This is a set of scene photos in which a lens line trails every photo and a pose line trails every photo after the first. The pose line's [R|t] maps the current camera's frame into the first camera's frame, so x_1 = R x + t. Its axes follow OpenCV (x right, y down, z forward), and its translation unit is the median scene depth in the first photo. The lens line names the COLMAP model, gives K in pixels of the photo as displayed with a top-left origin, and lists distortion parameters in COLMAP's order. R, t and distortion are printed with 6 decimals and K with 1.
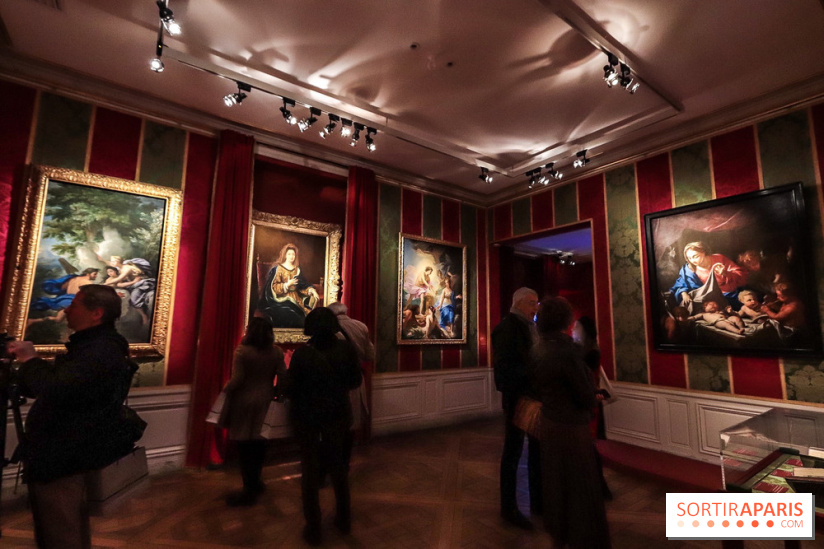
lens RADIAL K [[380.5, 0, 413.2], [0, 380.5, 274.6], [0, 0, 1]] dist [0.002707, 0.000205]
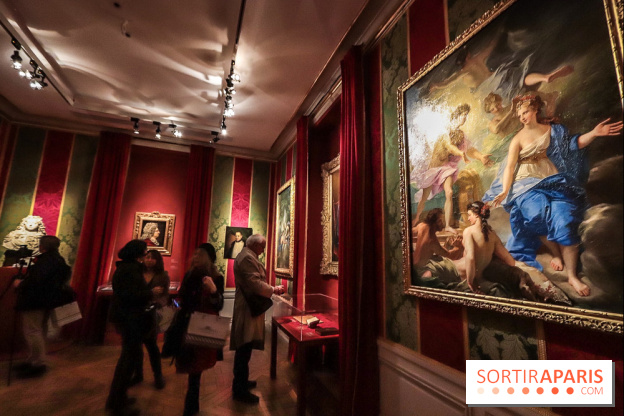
lens RADIAL K [[288.1, 0, 313.5], [0, 288.1, 209.4], [0, 0, 1]] dist [0.002707, 0.000205]
pose [[-0.249782, -0.184161, -0.950628, 0.352202], [0.108415, 0.970256, -0.216450, 0.134064], [0.962214, -0.157127, -0.222387, 0.915173]]
